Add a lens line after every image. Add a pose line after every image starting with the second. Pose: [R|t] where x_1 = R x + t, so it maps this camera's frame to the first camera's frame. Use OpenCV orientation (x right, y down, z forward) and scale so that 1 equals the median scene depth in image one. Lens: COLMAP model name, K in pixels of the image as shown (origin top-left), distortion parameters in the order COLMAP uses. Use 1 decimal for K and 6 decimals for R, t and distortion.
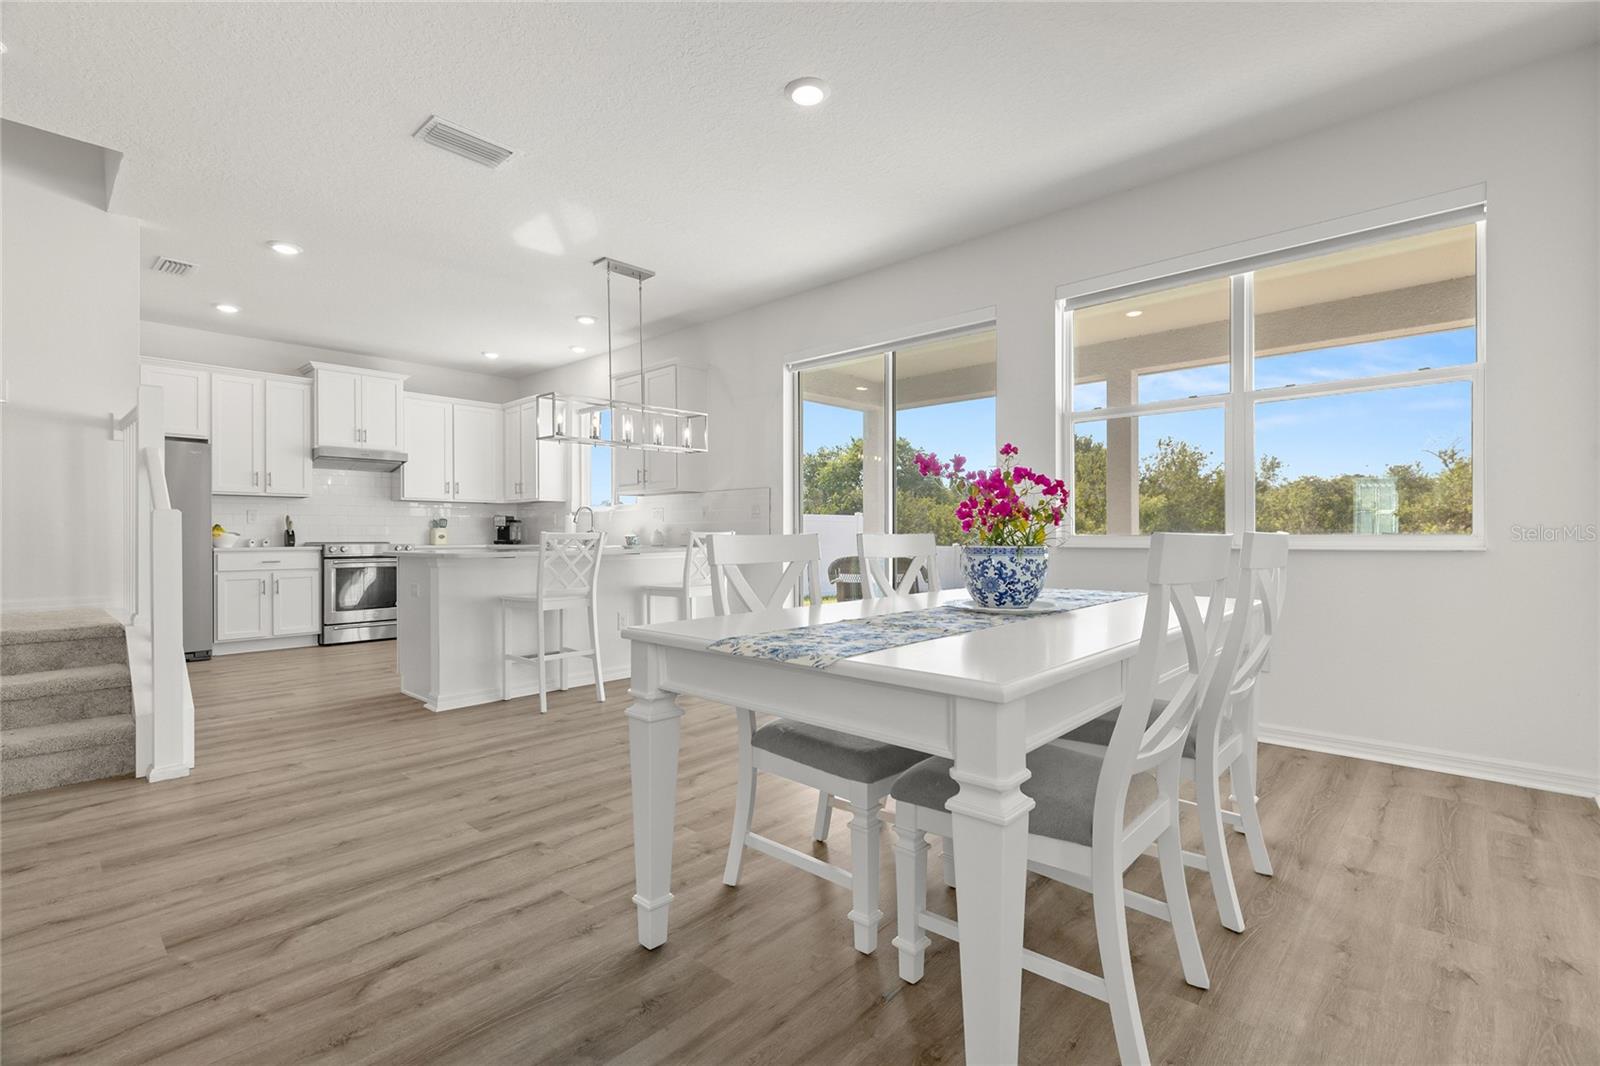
lens RADIAL K [[724.2, 0, 799.7], [0, 724.2, 536.7], [0, 0, 1]] dist [0.008903, -0.001842]
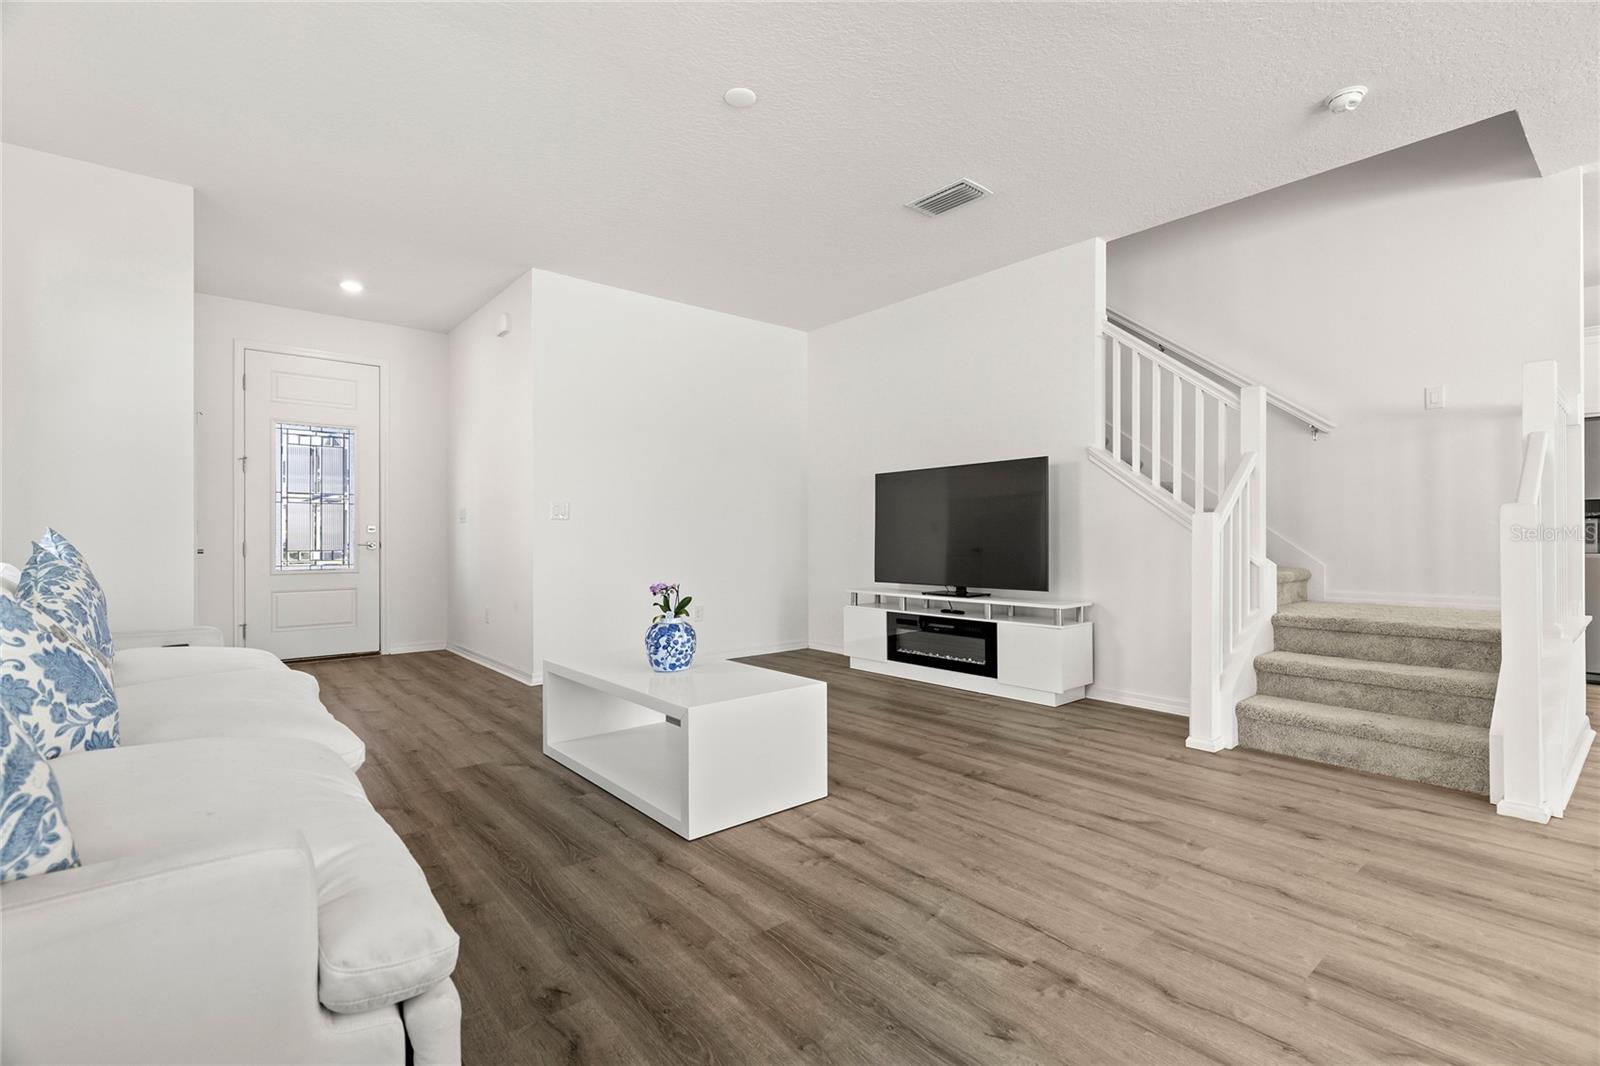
lens RADIAL K [[724.2, 0, 805.7], [0, 724.2, 532.4], [0, 0, 1]] dist [0.008903, -0.001842]
pose [[-0.123828, -0.000934, -0.992303, 0.077353], [0.001221, 0.999999, -0.001093, -0.003266], [0.992303, -0.001347, -0.123826, 0.233766]]
